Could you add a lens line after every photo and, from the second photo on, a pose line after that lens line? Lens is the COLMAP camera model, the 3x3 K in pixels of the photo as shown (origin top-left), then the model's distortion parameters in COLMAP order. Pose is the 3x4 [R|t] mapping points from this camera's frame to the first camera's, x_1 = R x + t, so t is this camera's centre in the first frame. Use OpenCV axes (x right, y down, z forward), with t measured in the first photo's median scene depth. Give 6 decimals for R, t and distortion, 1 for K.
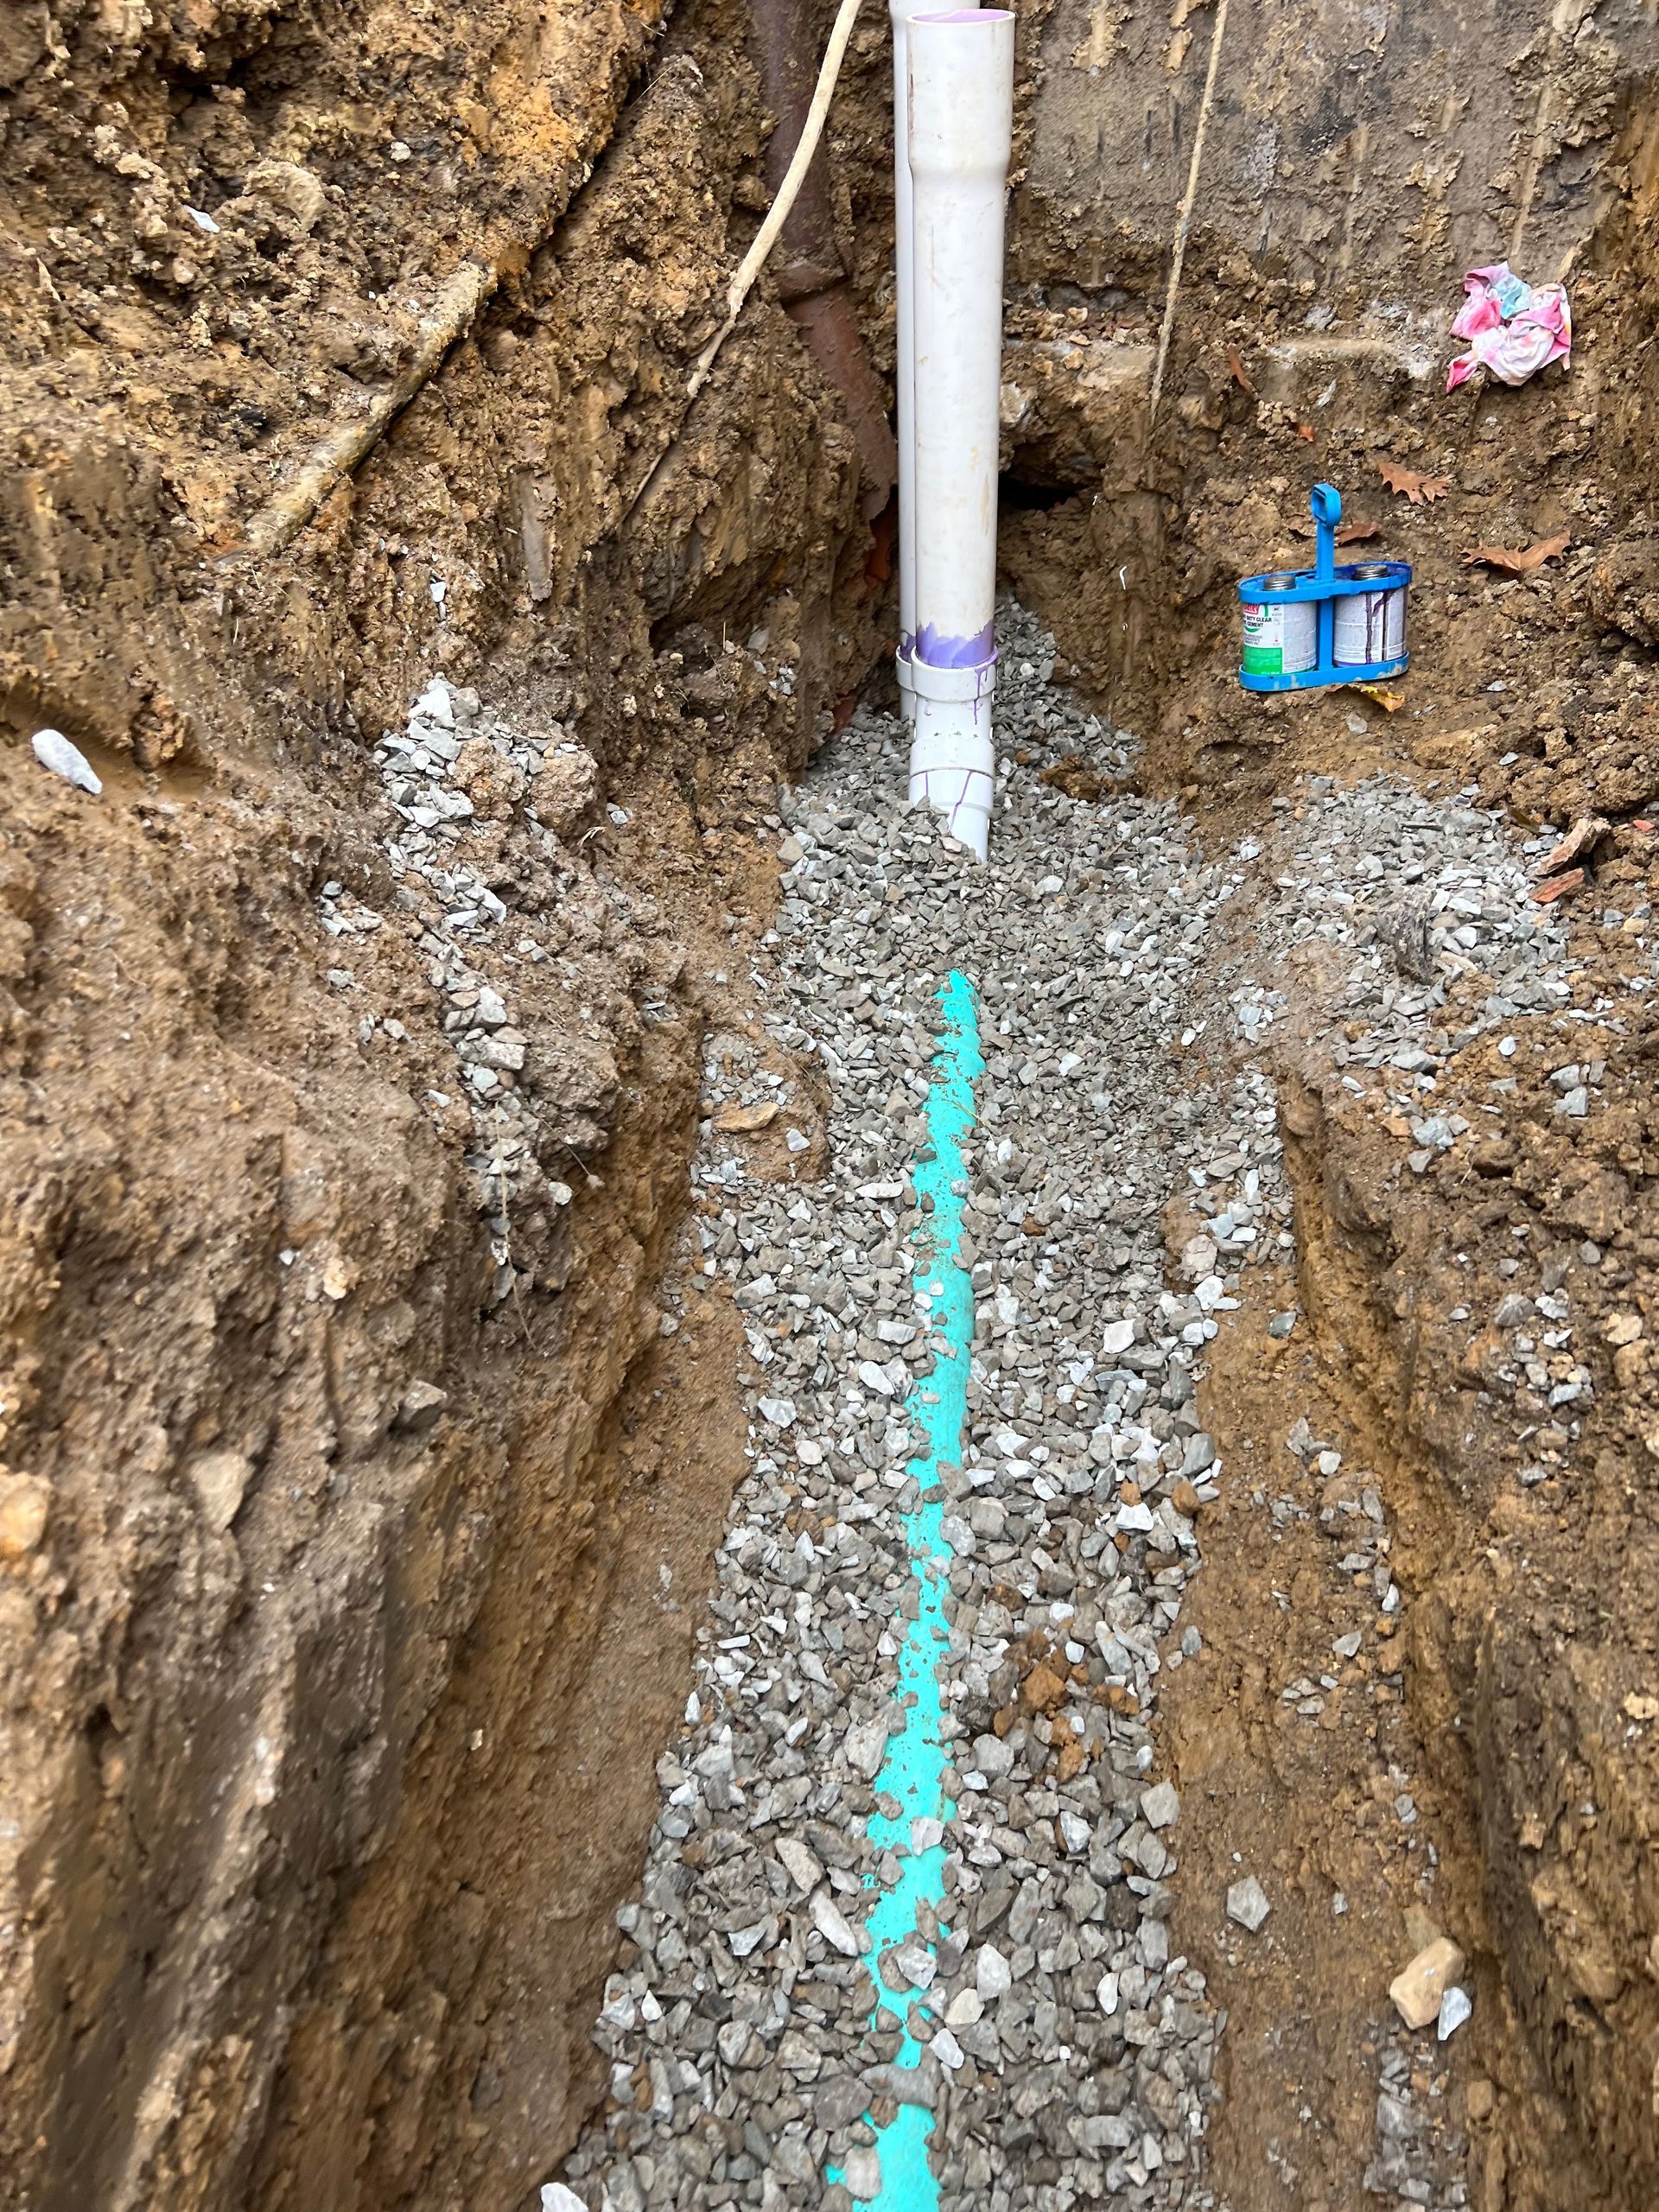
lens RADIAL K [[1664.4, 0, 825.0], [0, 1664.4, 1078.7], [0, 0, 1]] dist [-0.005169, 0.031776]
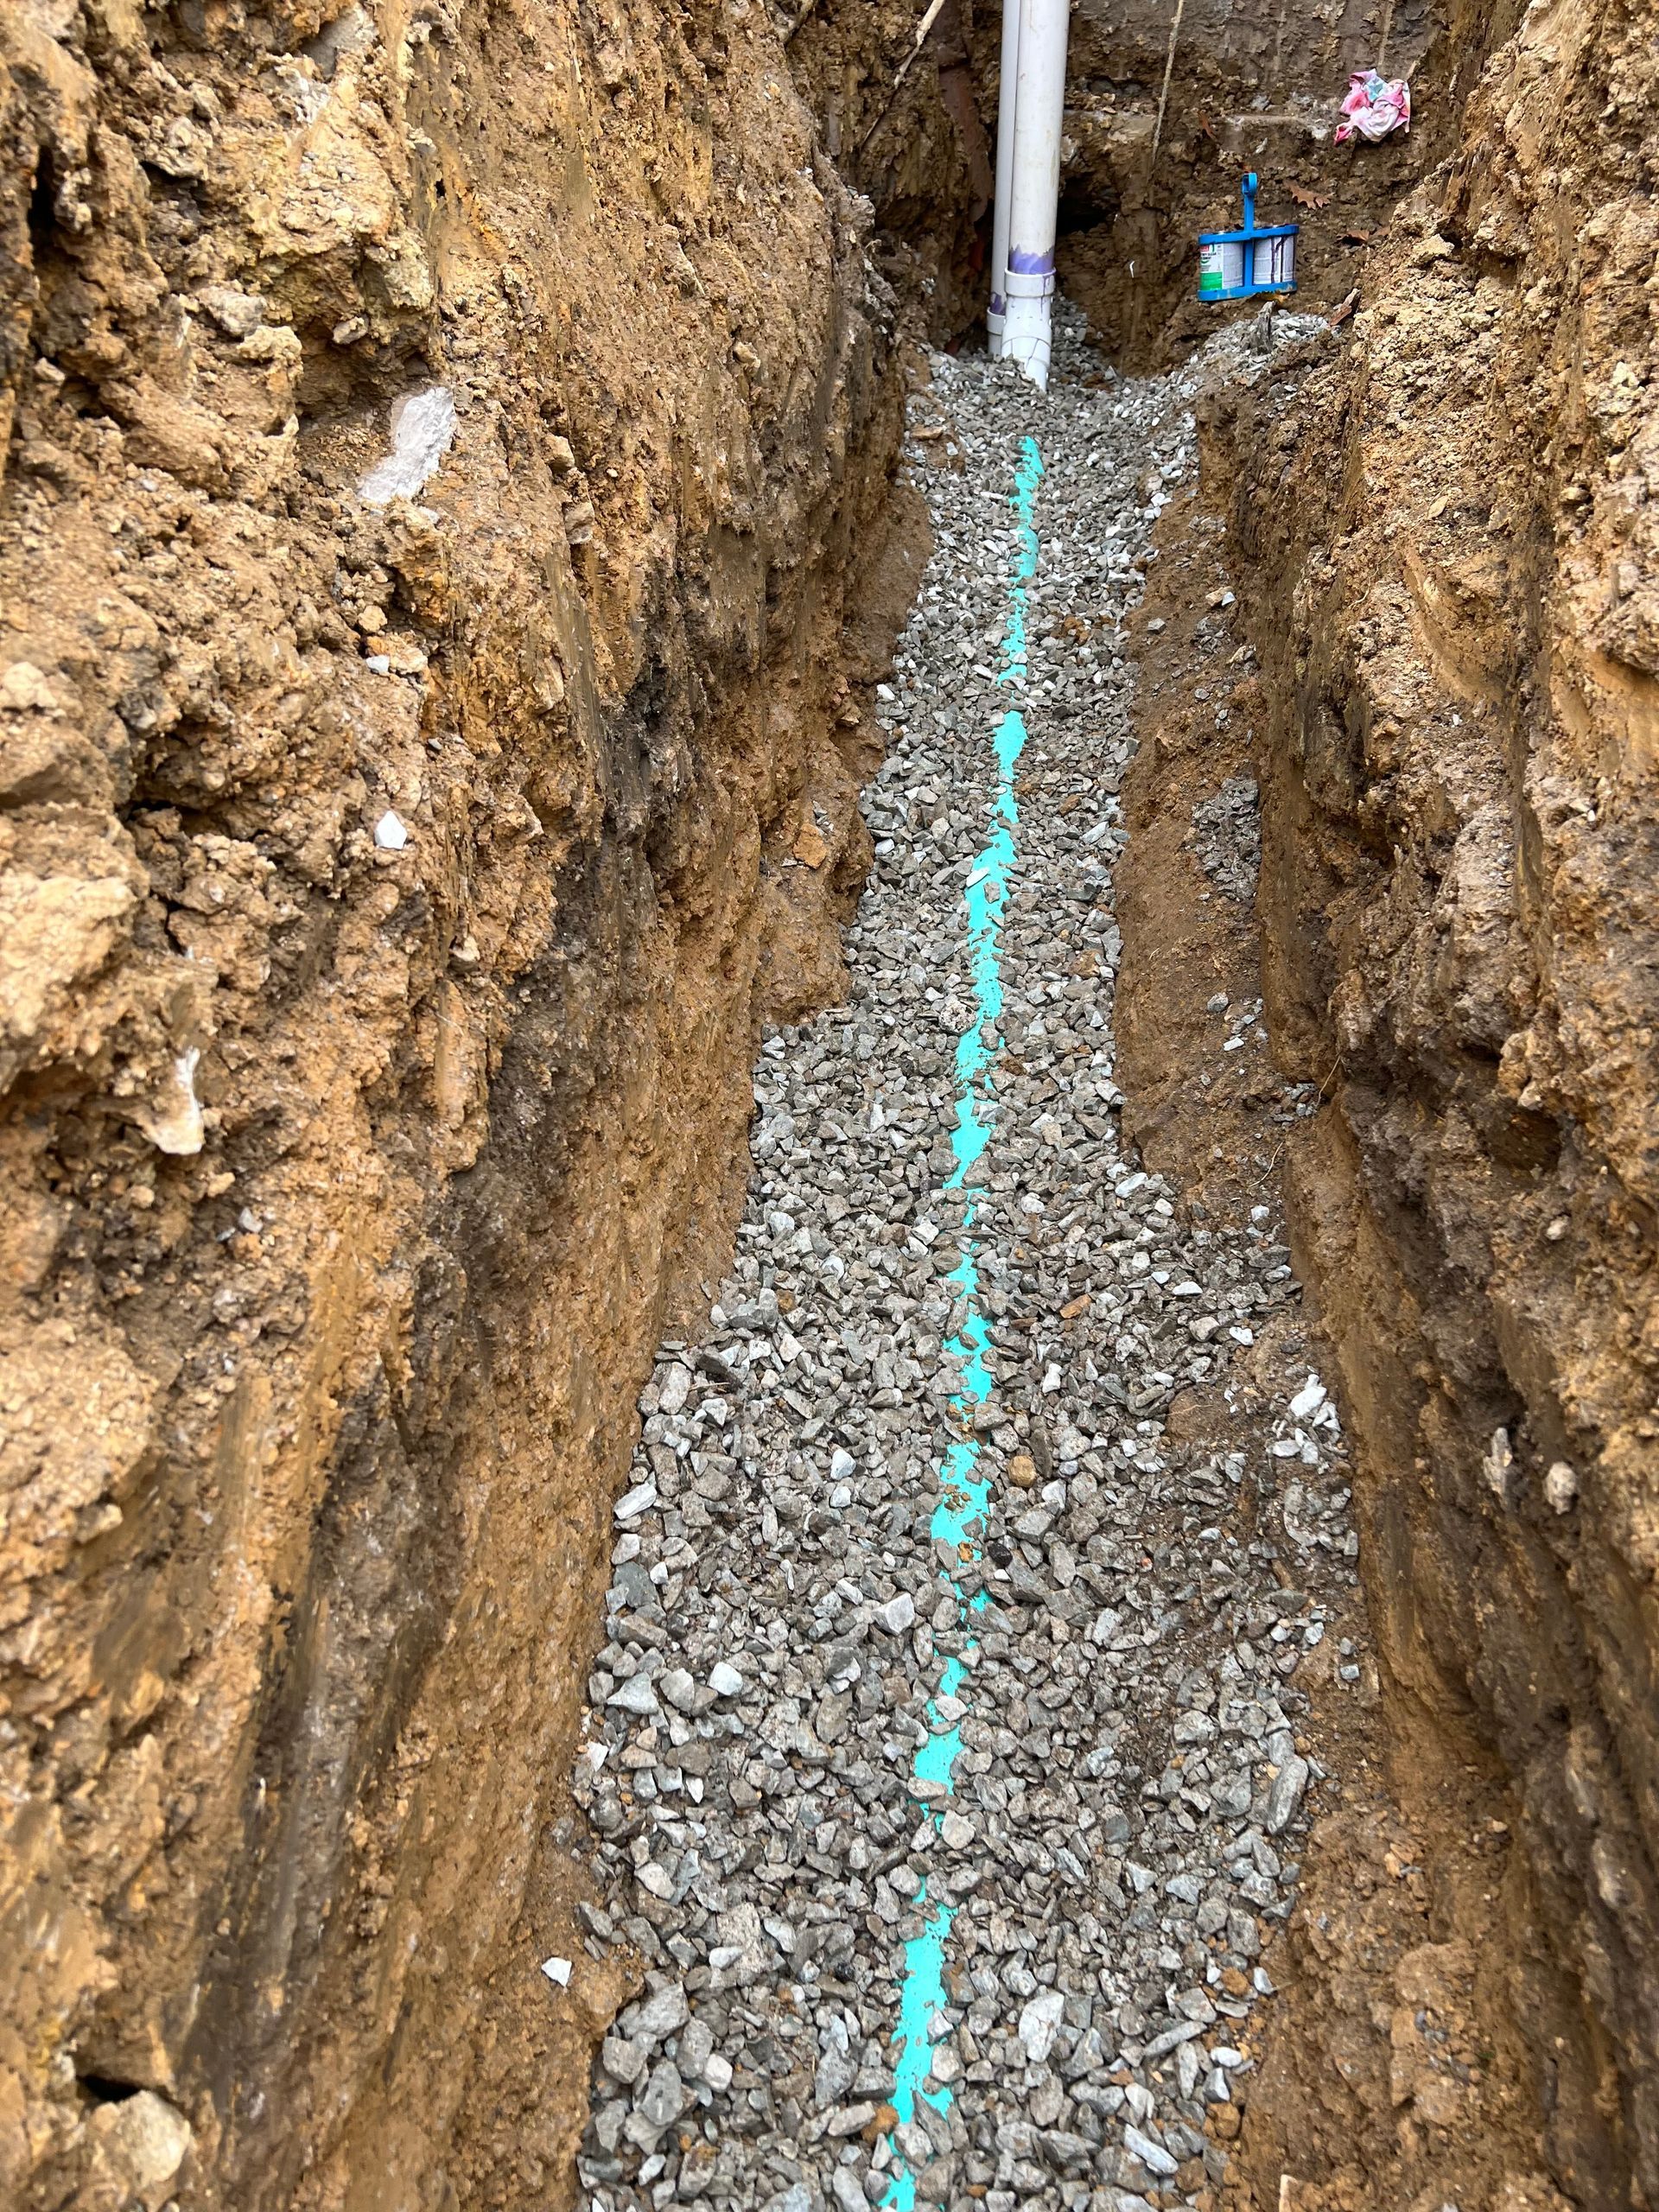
lens RADIAL K [[1620.2, 0, 834.3], [0, 1620.2, 1104.2], [0, 0, 1]] dist [0.006181, -0.007756]
pose [[0.999574, 0.029159, -0.001296, -0.087092], [-0.029124, 0.999339, 0.021762, 0.513847], [0.001930, -0.021715, 0.999762, -0.617175]]
